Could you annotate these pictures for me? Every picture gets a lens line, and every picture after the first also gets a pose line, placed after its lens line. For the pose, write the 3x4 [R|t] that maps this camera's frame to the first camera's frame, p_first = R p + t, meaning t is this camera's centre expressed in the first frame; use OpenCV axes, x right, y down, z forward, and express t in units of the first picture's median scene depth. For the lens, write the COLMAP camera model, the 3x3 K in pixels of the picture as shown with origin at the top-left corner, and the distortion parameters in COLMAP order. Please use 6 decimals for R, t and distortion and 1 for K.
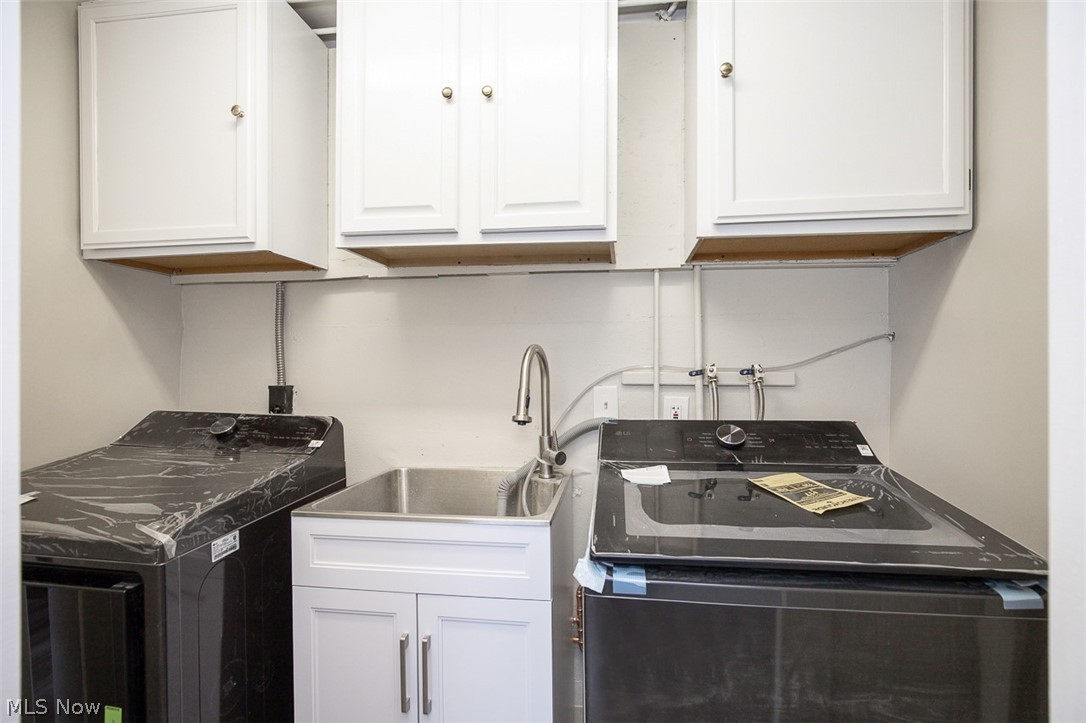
lens RADIAL K [[498.4, 0, 543.0], [0, 498.4, 361.5], [0, 0, 1]] dist [-0.012636, 0.001599]
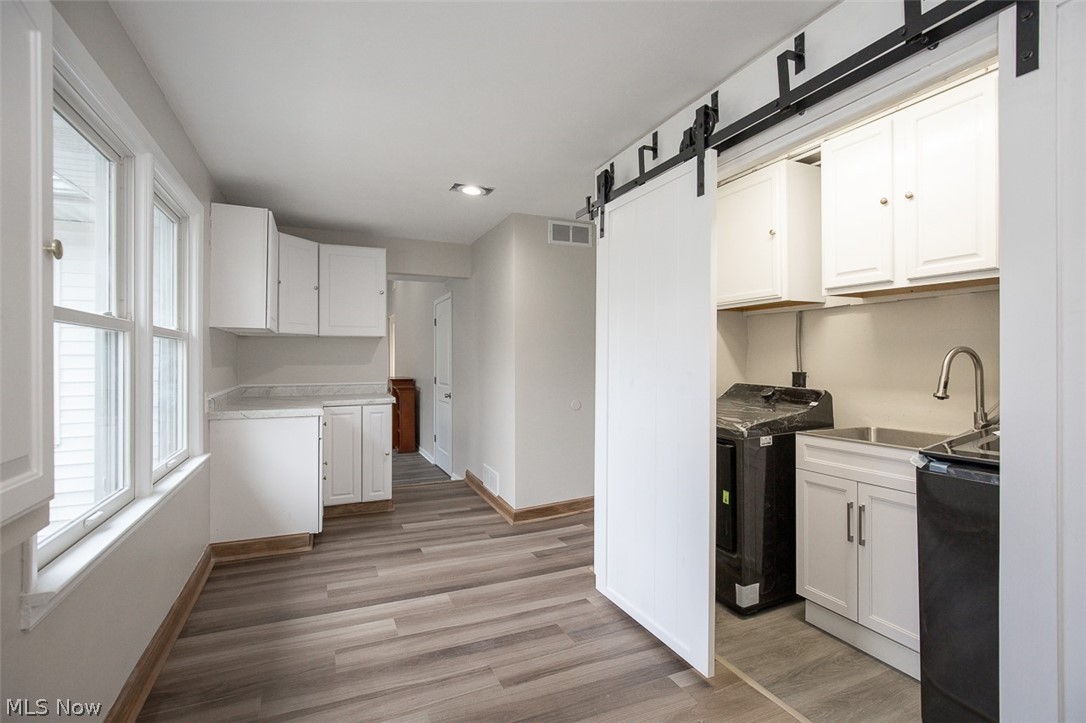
lens RADIAL K [[498.4, 0, 543.0], [0, 498.4, 361.5], [0, 0, 1]] dist [-0.012636, 0.001599]
pose [[0.526034, 0.004788, -0.850450, 0.616904], [0.009750, 0.999884, 0.011660, -0.021232], [0.850408, -0.014426, 0.525927, -0.865932]]
